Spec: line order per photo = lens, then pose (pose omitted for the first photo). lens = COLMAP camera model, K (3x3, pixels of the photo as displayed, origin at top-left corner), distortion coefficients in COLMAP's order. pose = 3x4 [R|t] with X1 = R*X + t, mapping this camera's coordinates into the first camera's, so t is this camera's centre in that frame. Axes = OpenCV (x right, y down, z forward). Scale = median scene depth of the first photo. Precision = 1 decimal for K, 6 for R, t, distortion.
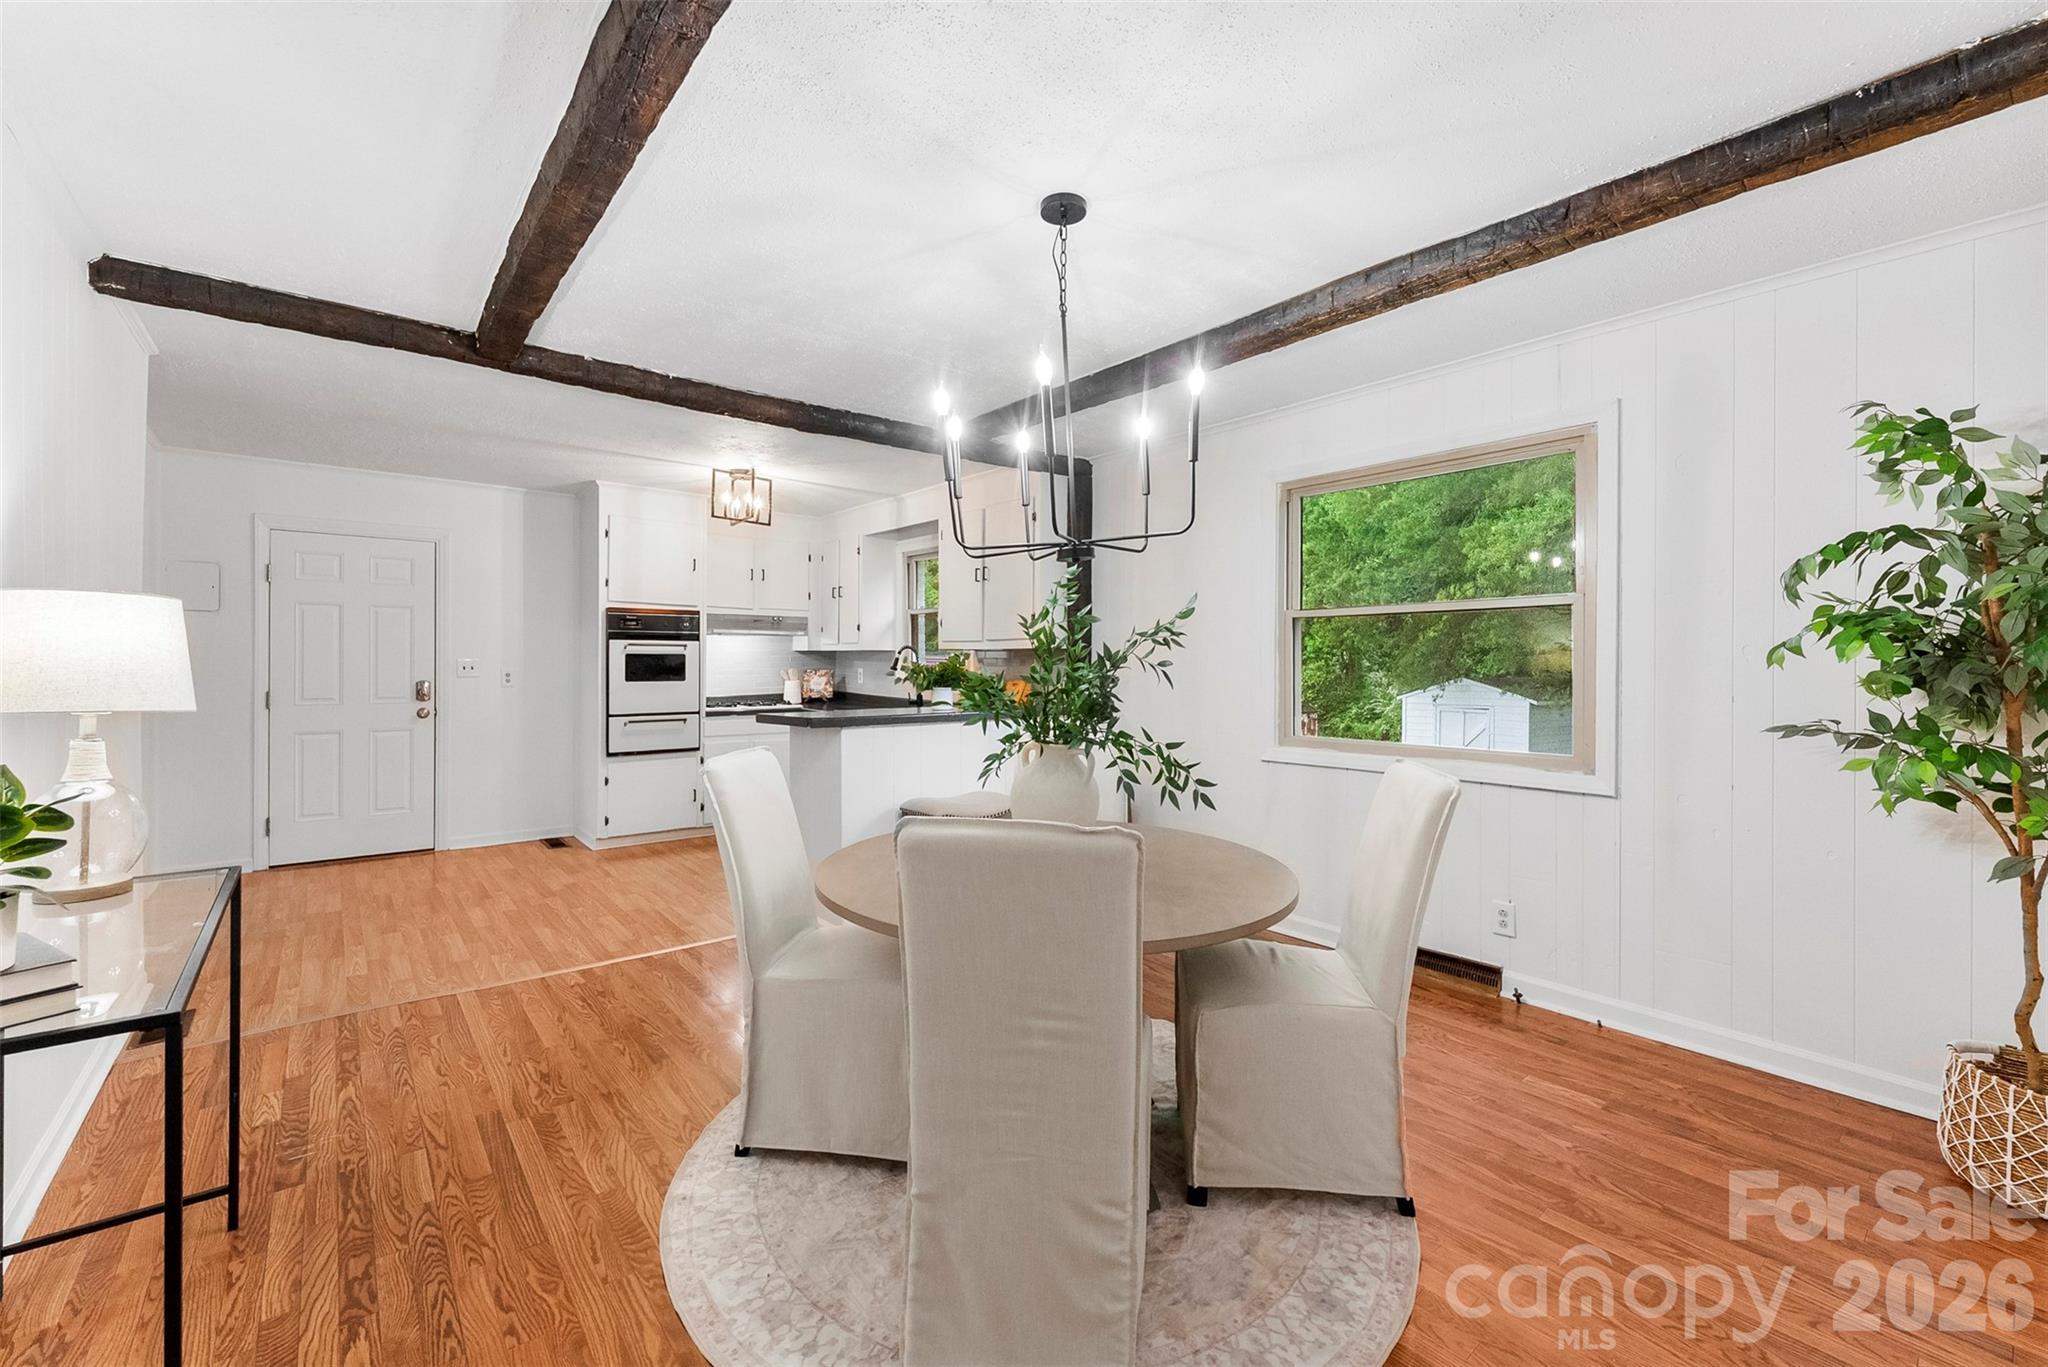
lens RADIAL K [[837.4, 0, 1038.7], [0, 837.4, 662.9], [0, 0, 1]] dist [-0.003322, -0.000556]
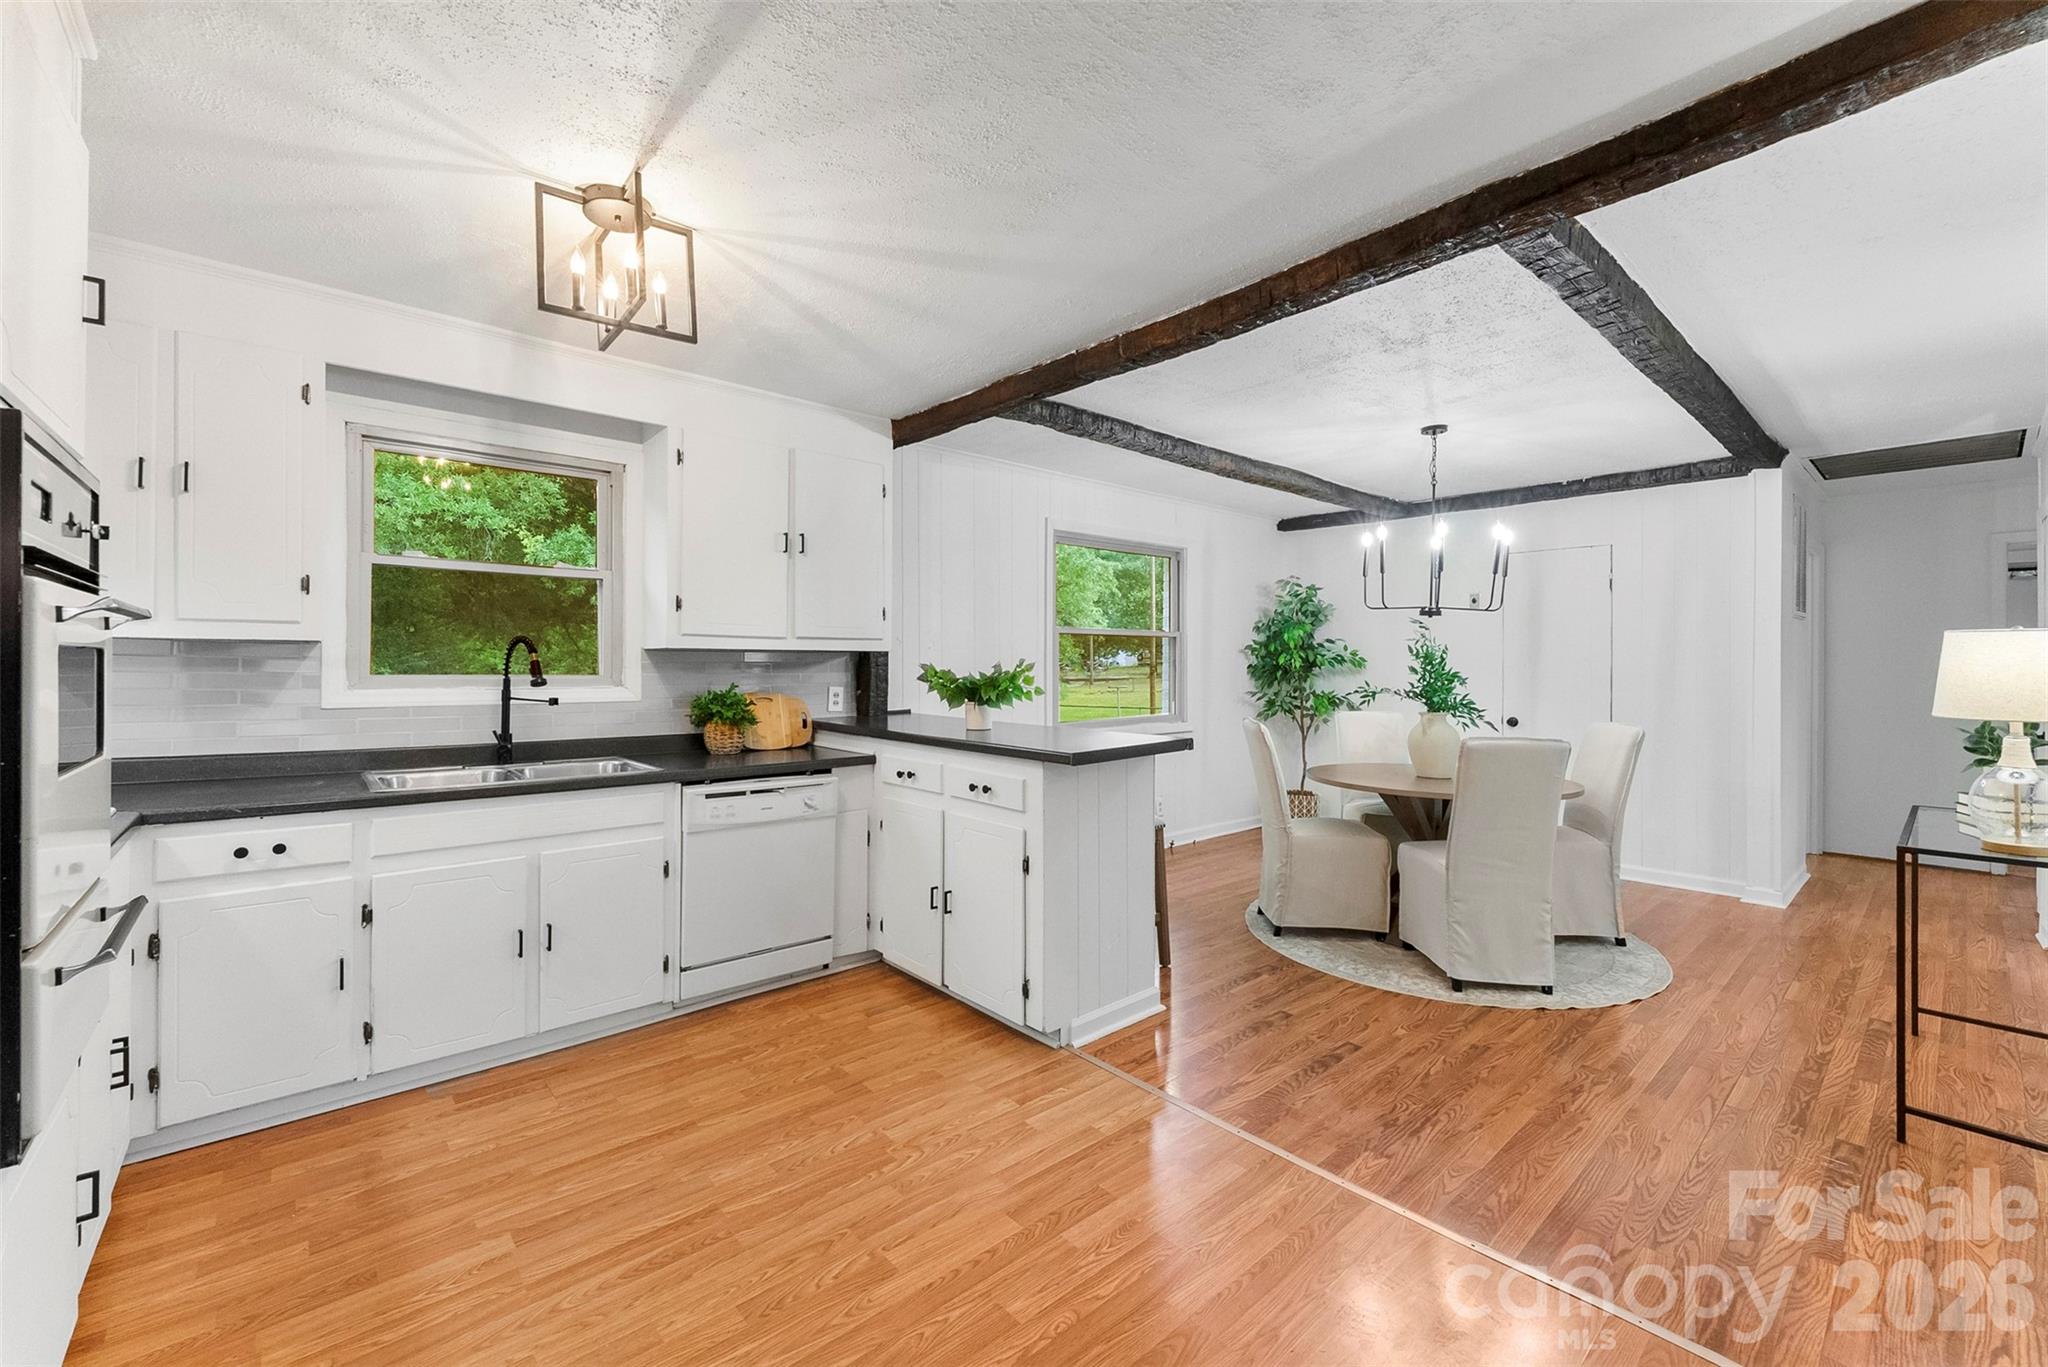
lens RADIAL K [[837.4, 0, 1013.6], [0, 837.4, 669.8], [0, 0, 1]] dist [-0.003322, -0.000556]
pose [[-0.012048, -0.012498, 0.999849, -0.713035], [-0.002382, 0.999919, 0.012471, -0.008341], [-0.999925, -0.002231, -0.012077, 0.763848]]
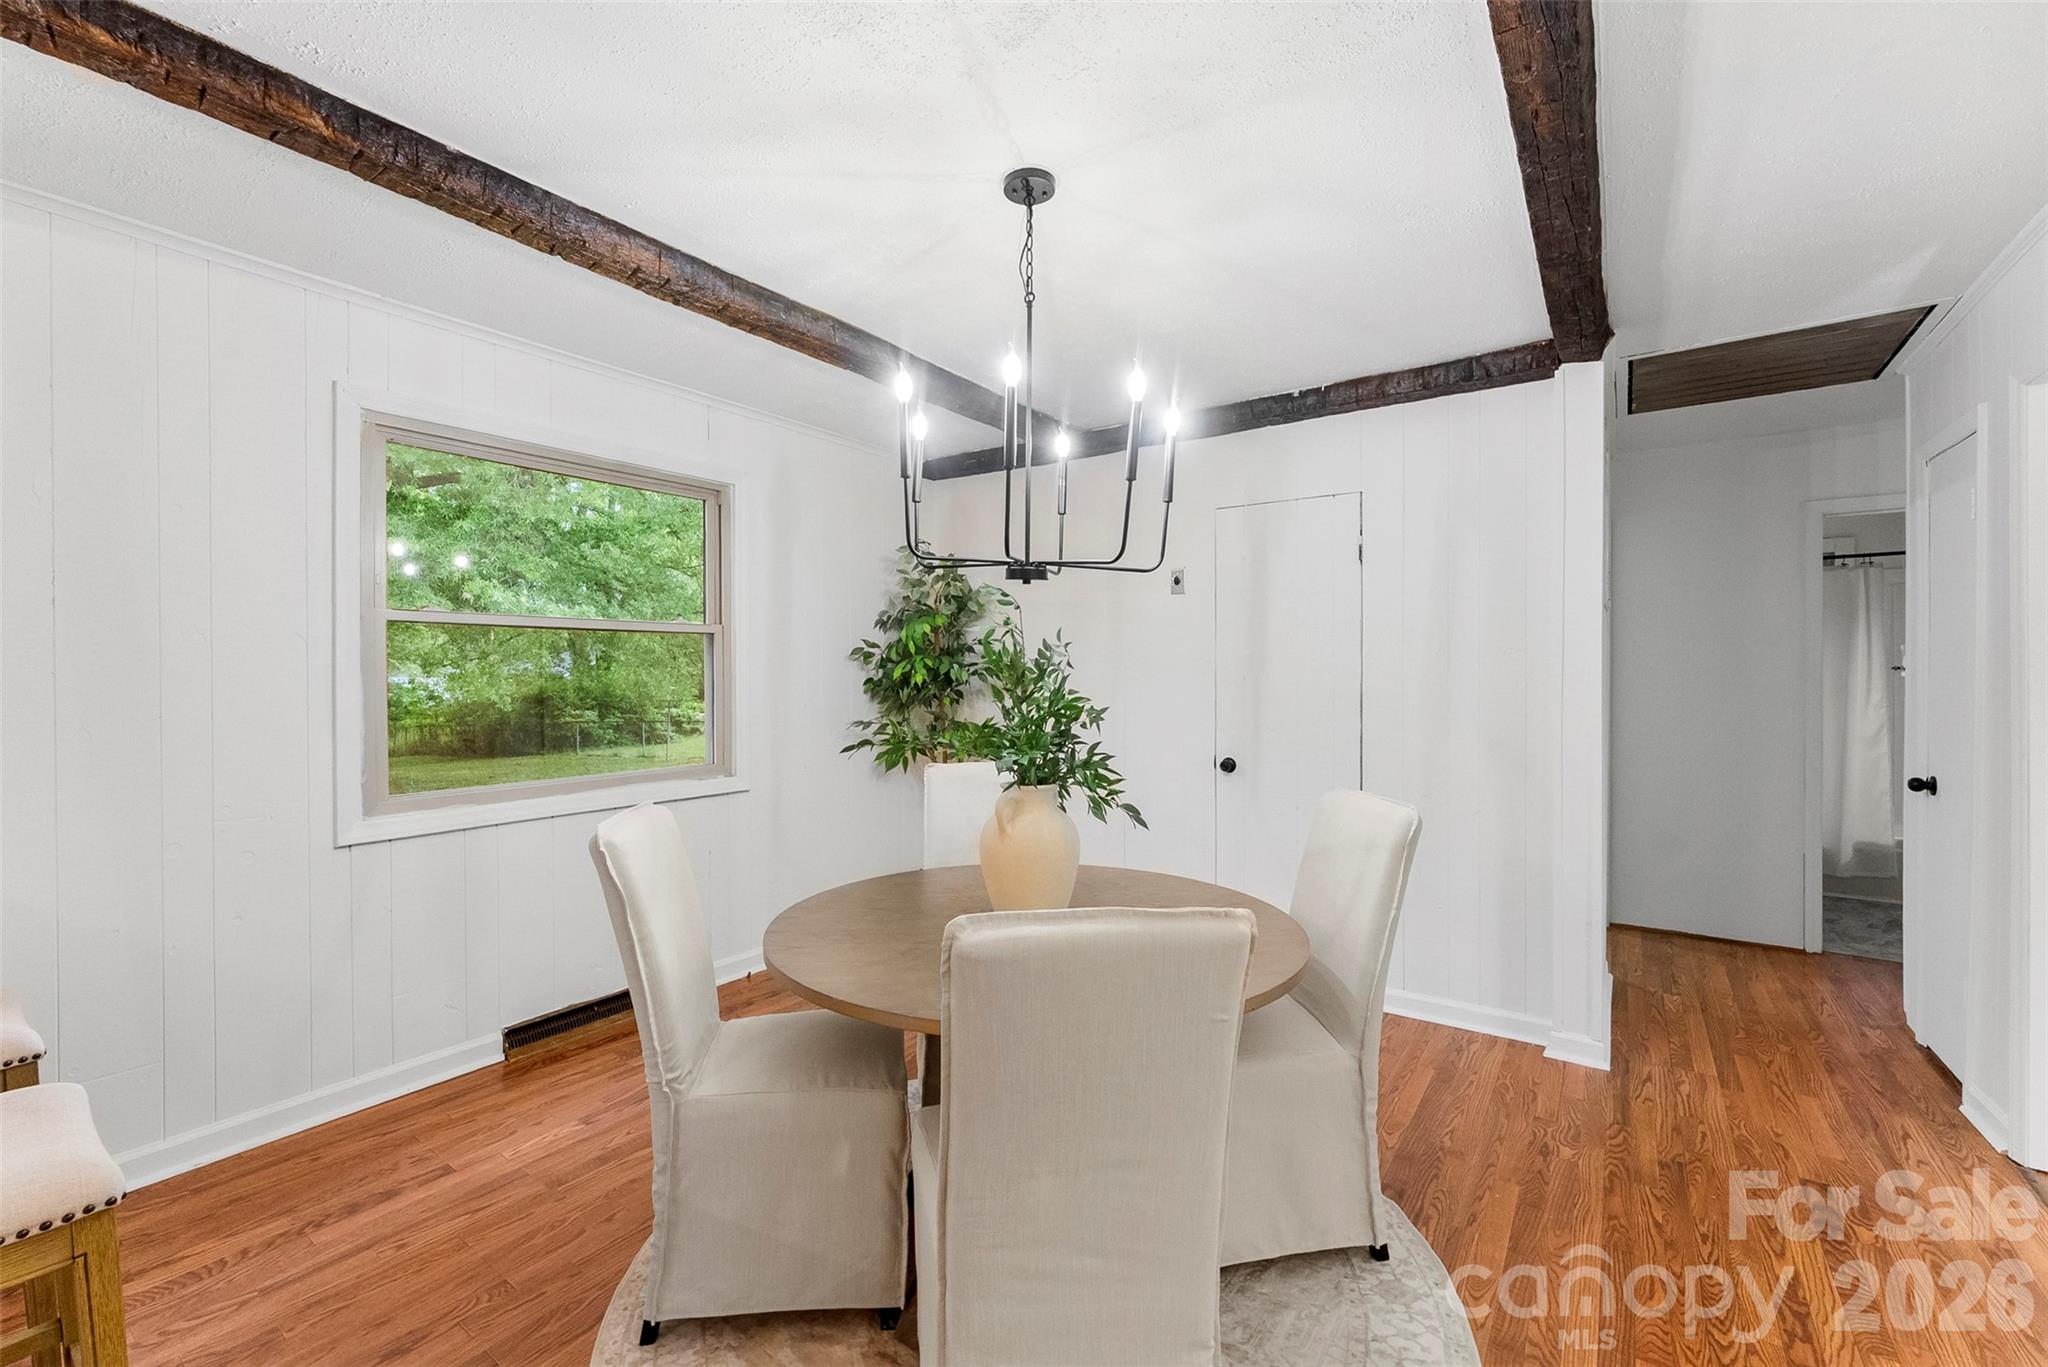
lens RADIAL K [[837.4, 0, 1015.5], [0, 837.4, 681.6], [0, 0, 1]] dist [-0.003322, -0.000556]
pose [[-0.236686, -0.014749, 0.971474, -0.344988], [-0.000295, 0.999886, 0.015109, -0.010349], [-0.971586, 0.003289, -0.236664, 0.492840]]
